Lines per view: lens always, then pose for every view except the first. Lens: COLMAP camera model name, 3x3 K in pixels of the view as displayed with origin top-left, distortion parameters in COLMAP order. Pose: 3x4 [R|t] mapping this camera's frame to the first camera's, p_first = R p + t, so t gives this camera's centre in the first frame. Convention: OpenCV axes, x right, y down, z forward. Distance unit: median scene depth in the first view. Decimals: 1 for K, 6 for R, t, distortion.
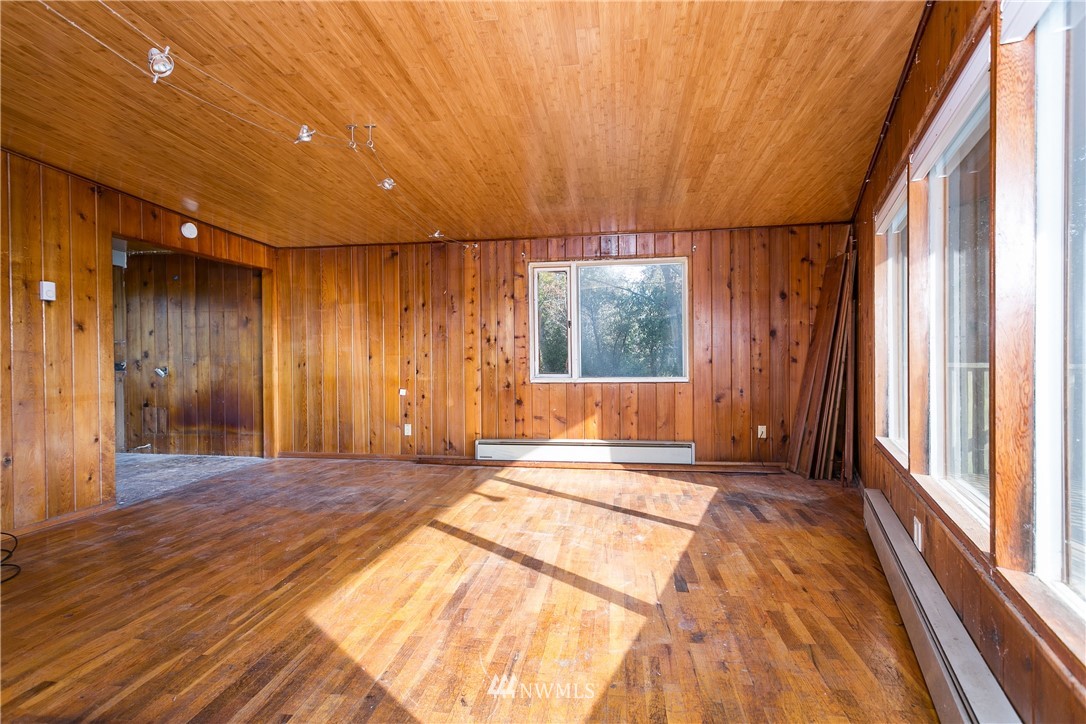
lens RADIAL K [[515.9, 0, 543.0], [0, 515.9, 362.0], [0, 0, 1]] dist [0.003682, -0.000153]
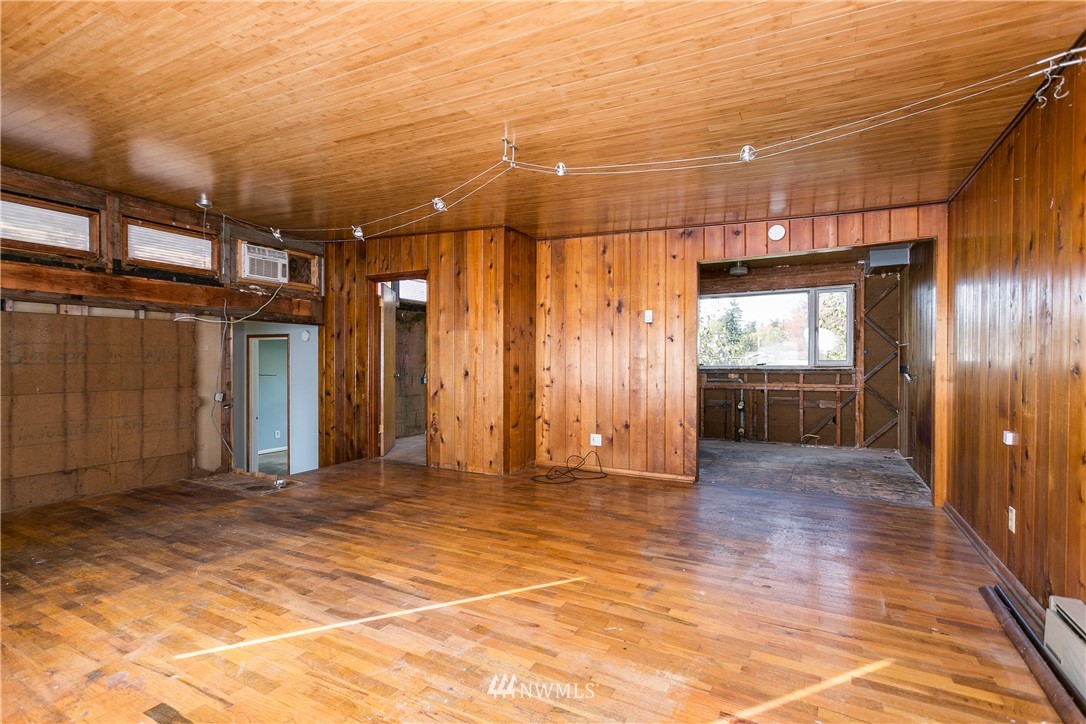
lens RADIAL K [[515.9, 0, 543.0], [0, 515.9, 362.0], [0, 0, 1]] dist [0.003682, -0.000153]
pose [[-0.351648, 0.008815, -0.936091, 0.713421], [-0.005784, 0.999916, 0.011589, -0.031168], [0.936115, 0.009490, -0.351567, 1.679979]]
